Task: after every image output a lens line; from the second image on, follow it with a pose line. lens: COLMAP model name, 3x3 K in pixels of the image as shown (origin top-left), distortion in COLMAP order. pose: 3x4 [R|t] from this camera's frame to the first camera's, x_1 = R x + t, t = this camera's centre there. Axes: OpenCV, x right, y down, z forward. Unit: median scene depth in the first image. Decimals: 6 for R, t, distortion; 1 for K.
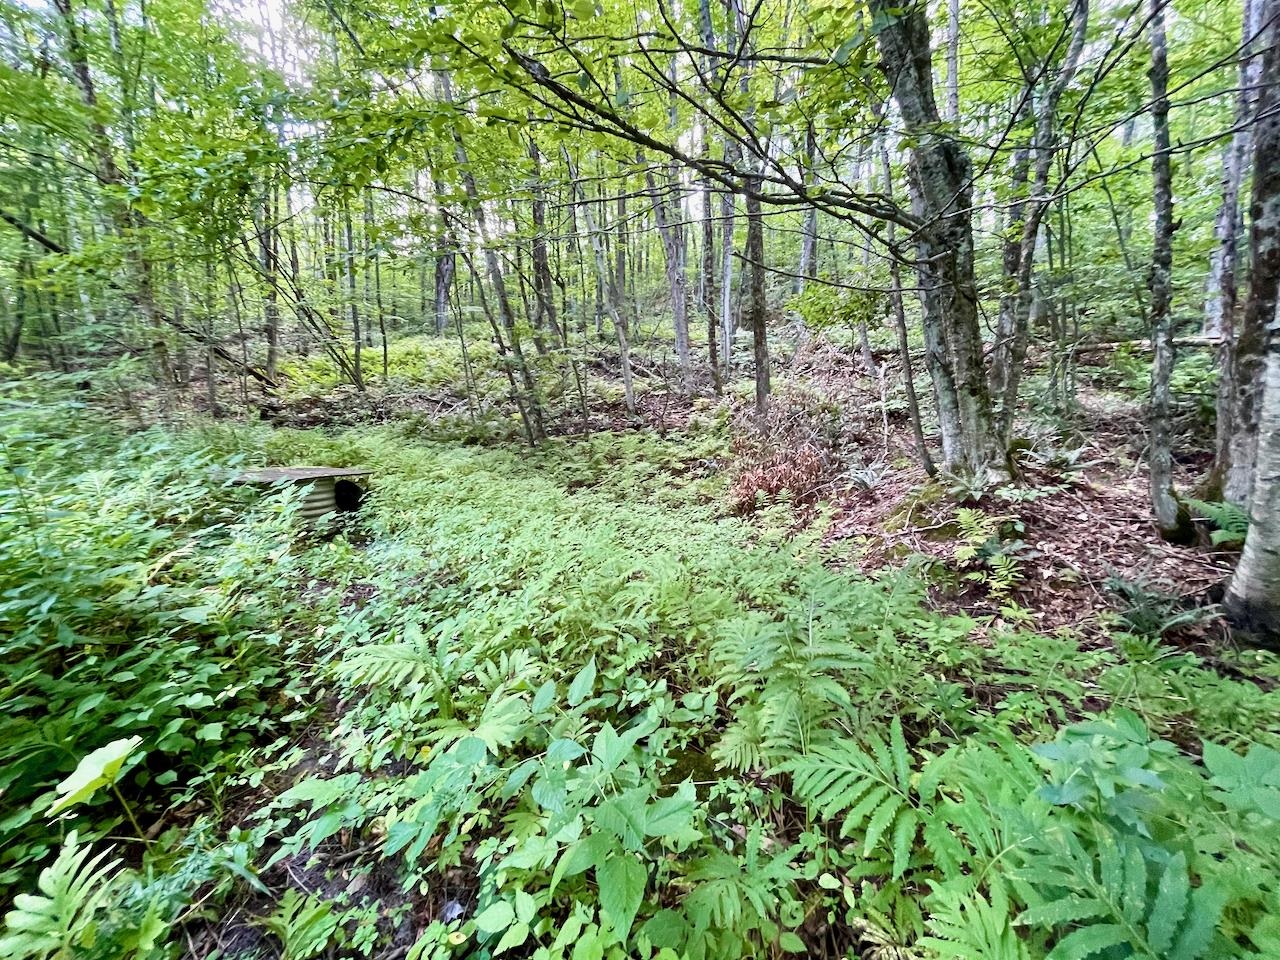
lens RADIAL K [[513.7, 0, 642.3], [0, 513.7, 481.5], [0, 0, 1]] dist [-0.006711, 0.000106]
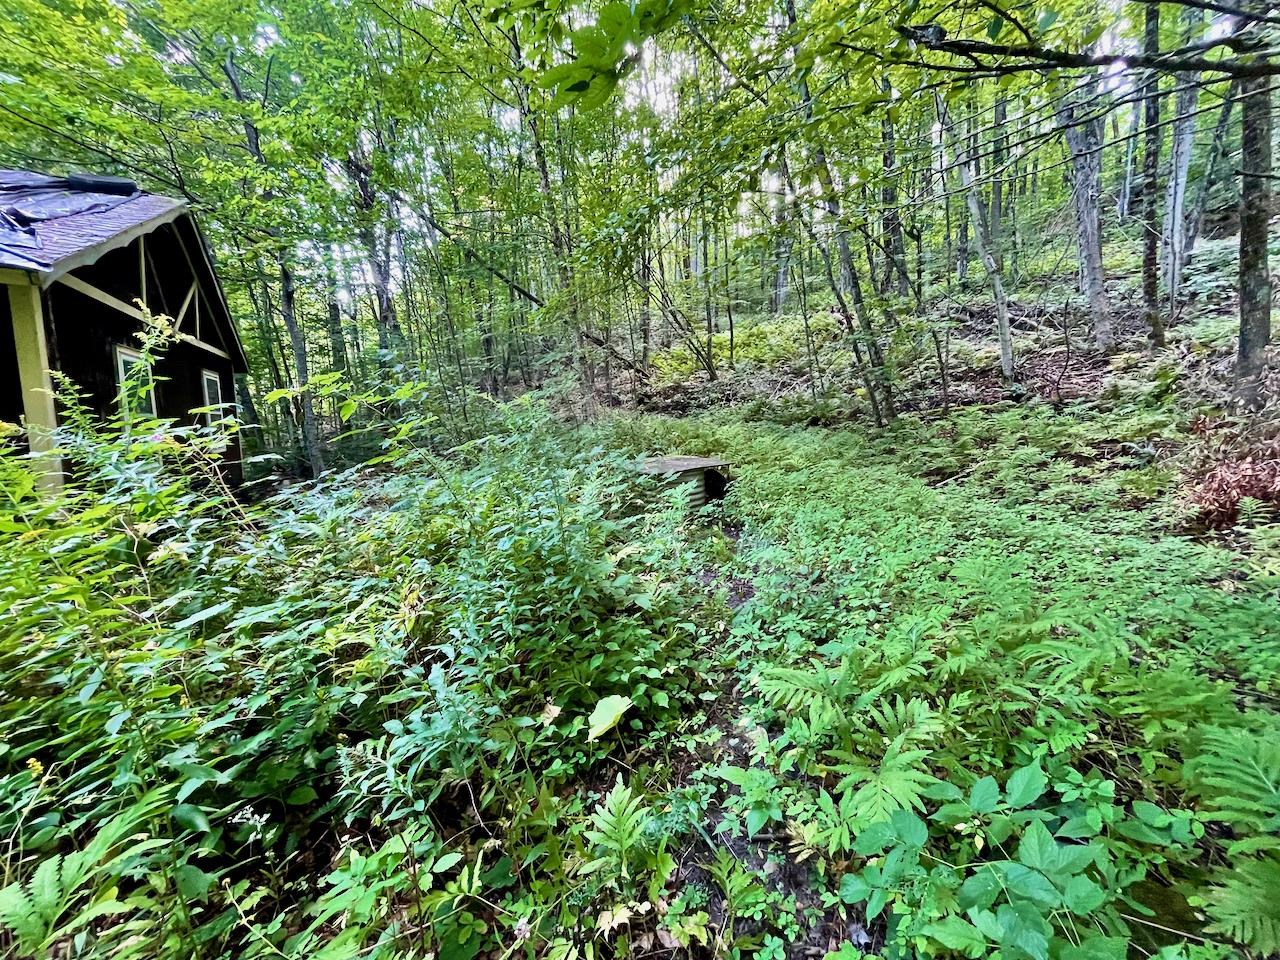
lens RADIAL K [[513.7, 0, 642.3], [0, 513.7, 481.5], [0, 0, 1]] dist [-0.006711, 0.000106]
pose [[0.811602, 0.041460, -0.582738, -0.039817], [-0.008177, 0.998187, 0.059629, -0.048614], [0.584154, -0.043630, 0.810469, -0.028073]]
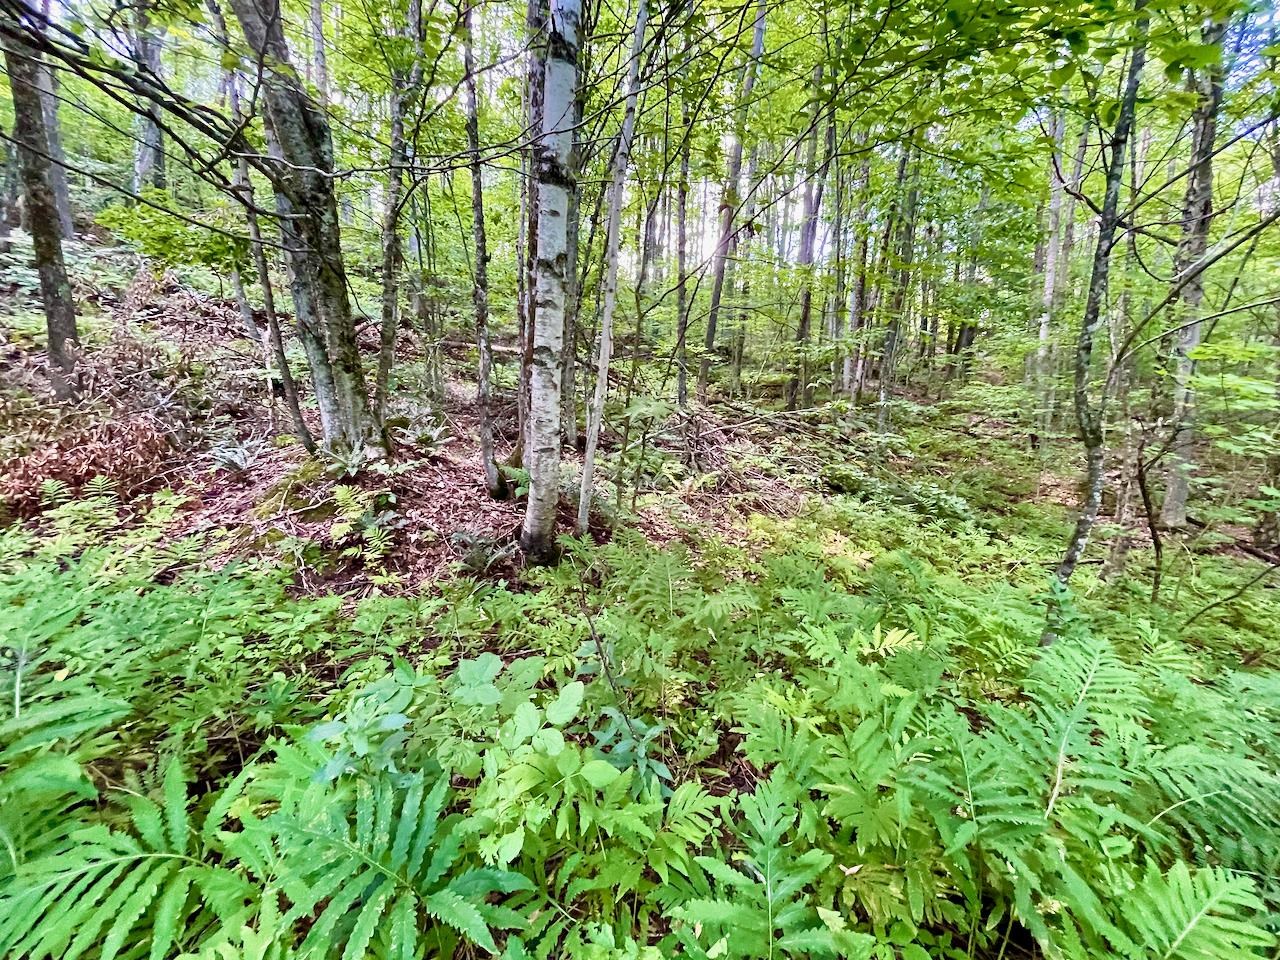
lens RADIAL K [[513.7, 0, 642.3], [0, 513.7, 481.5], [0, 0, 1]] dist [-0.006711, 0.000106]
pose [[0.501219, -0.070047, 0.862481, 0.053138], [0.029790, 0.997524, 0.063703, -0.001124], [-0.864808, -0.006235, 0.502065, -0.007923]]
